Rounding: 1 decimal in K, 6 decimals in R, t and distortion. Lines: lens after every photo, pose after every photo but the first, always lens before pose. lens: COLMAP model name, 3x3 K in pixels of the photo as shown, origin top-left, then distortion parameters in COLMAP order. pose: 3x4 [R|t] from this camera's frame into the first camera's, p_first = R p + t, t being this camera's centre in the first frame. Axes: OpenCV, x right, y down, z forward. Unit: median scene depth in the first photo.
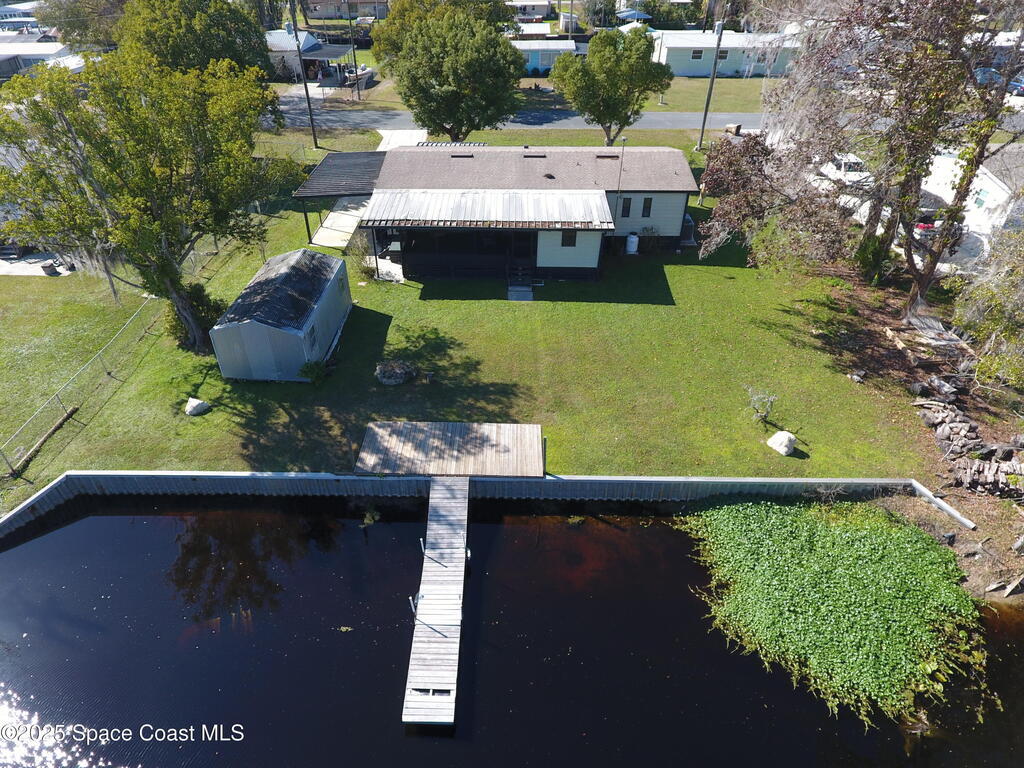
lens RADIAL K [[600.5, 0, 478.2], [0, 600.5, 367.2], [0, 0, 1]] dist [-0.004931, 0.001733]
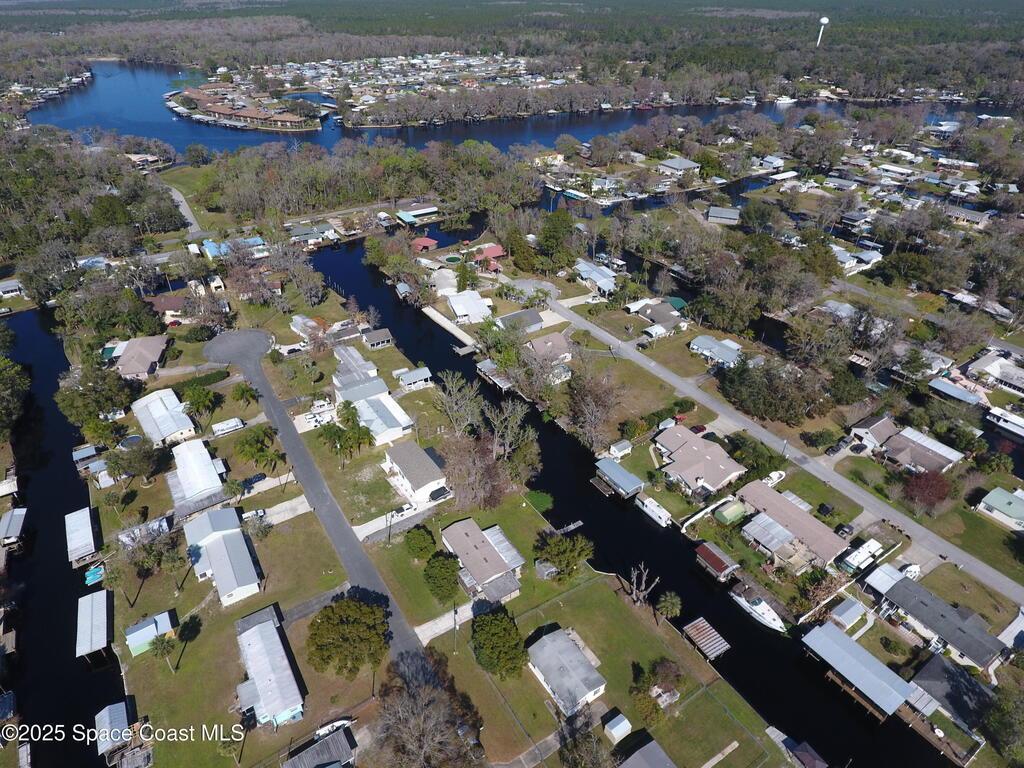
lens RADIAL K [[600.5, 0, 478.2], [0, 600.5, 367.2], [0, 0, 1]] dist [-0.004931, 0.001733]
pose [[-0.561476, -0.439033, 0.701423, -3.387807], [0.490653, 0.505933, 0.709430, -5.875677], [-0.666336, 0.742484, -0.068656, 0.621661]]
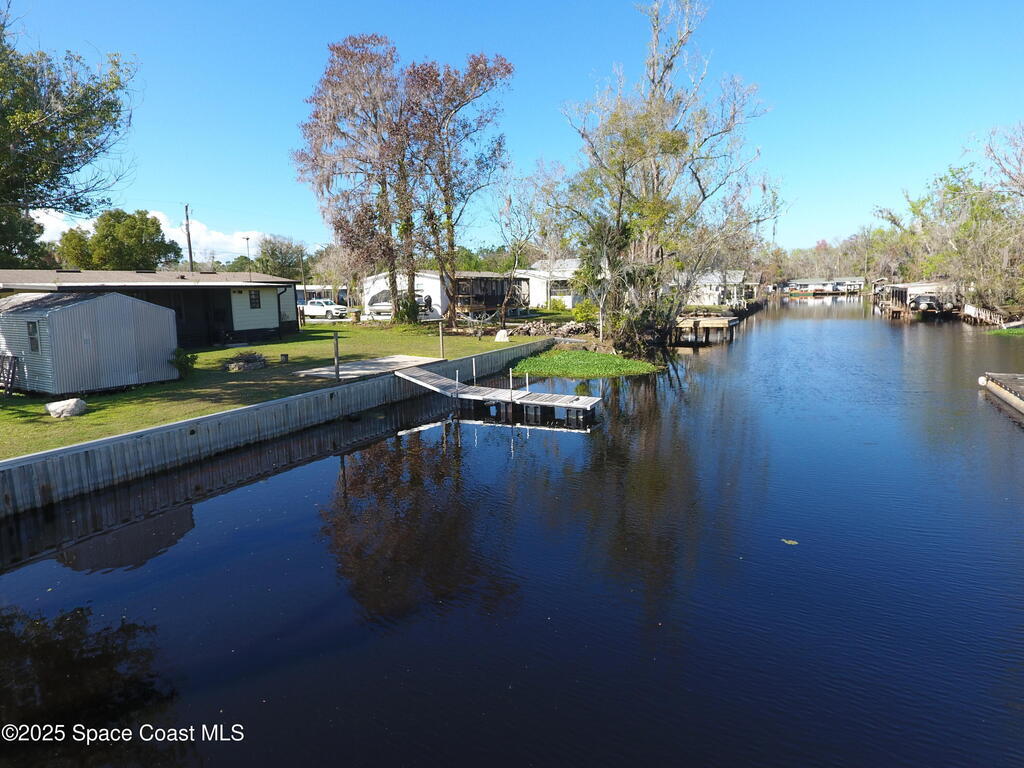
lens RADIAL K [[600.5, 0, 478.2], [0, 600.5, 367.2], [0, 0, 1]] dist [-0.004931, 0.001733]
pose [[0.450565, -0.115409, 0.885252, -0.896821], [0.540967, 0.824115, -0.167897, 0.407329], [-0.710173, 0.554541, 0.433750, 0.387264]]
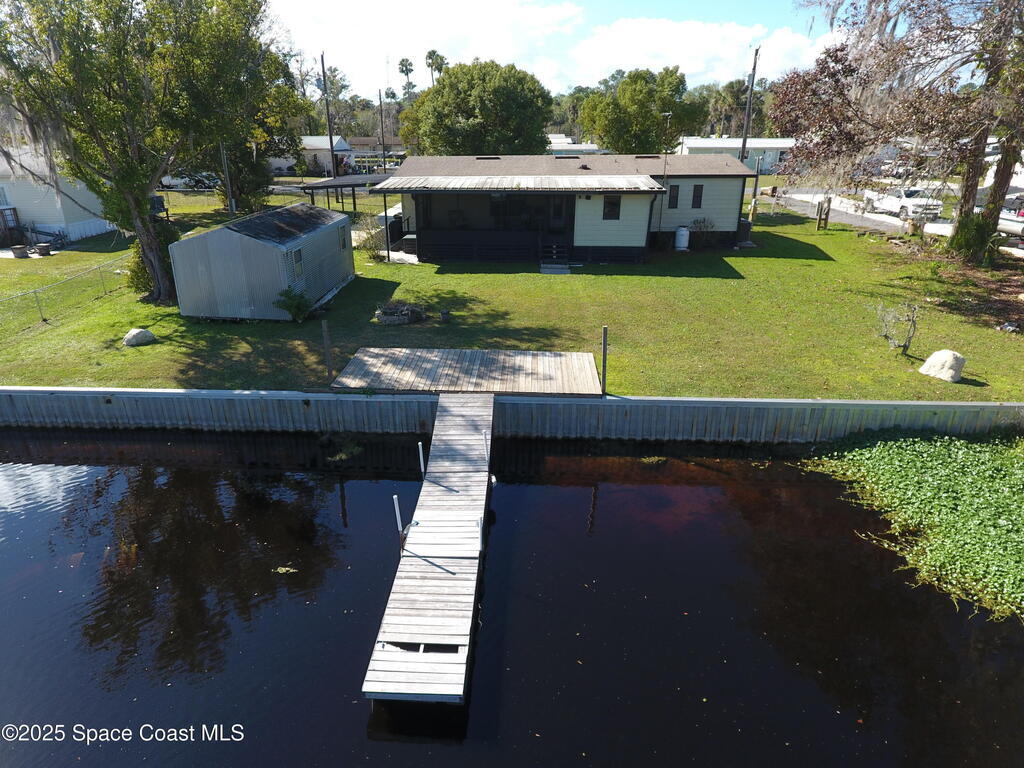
lens RADIAL K [[600.5, 0, 478.2], [0, 600.5, 367.2], [0, 0, 1]] dist [-0.004931, 0.001733]
pose [[0.999332, 0.014247, -0.033665, -0.010179], [-0.022213, 0.968069, -0.249696, 0.301453], [0.029033, 0.250277, 0.967739, 0.298002]]
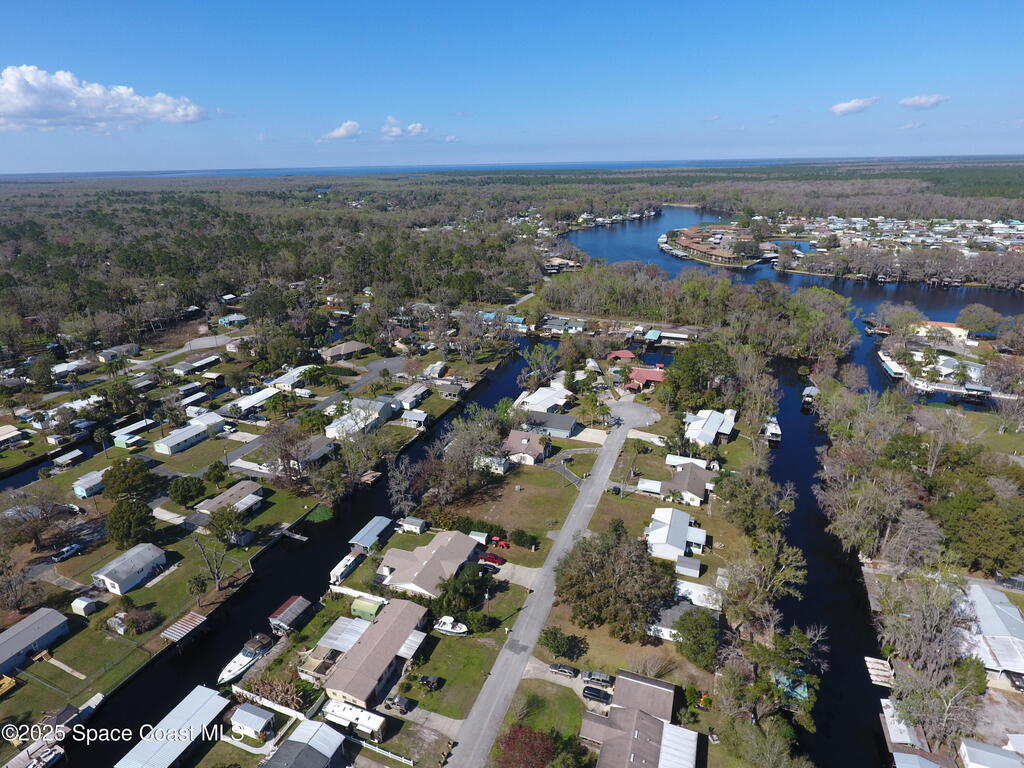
lens RADIAL K [[600.5, 0, 478.2], [0, 600.5, 367.2], [0, 0, 1]] dist [-0.004931, 0.001733]
pose [[0.355890, -0.298440, 0.885593, -5.157342], [0.558680, 0.827599, 0.054382, -0.571320], [-0.749145, 0.475409, 0.461267, -5.256884]]
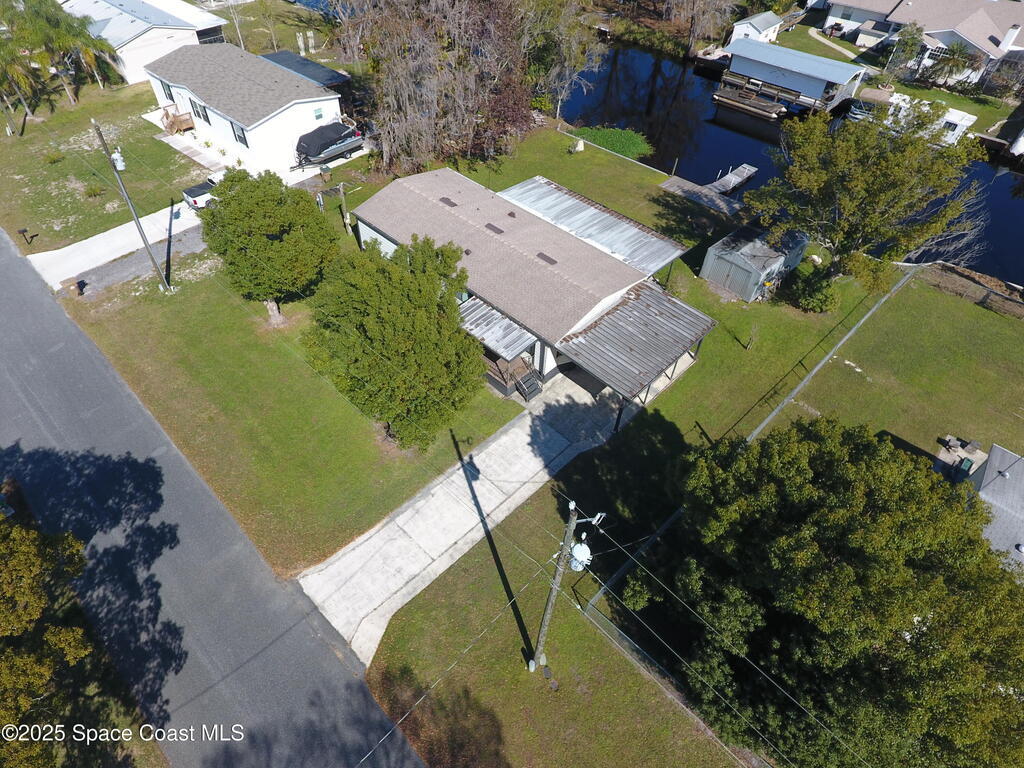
lens RADIAL K [[600.5, 0, 478.2], [0, 600.5, 367.2], [0, 0, 1]] dist [-0.004931, 0.001733]
pose [[-0.725588, -0.493817, 0.479236, -0.801786], [0.409337, 0.250076, 0.877442, -1.930500], [-0.553141, 0.832831, 0.020685, 1.880394]]
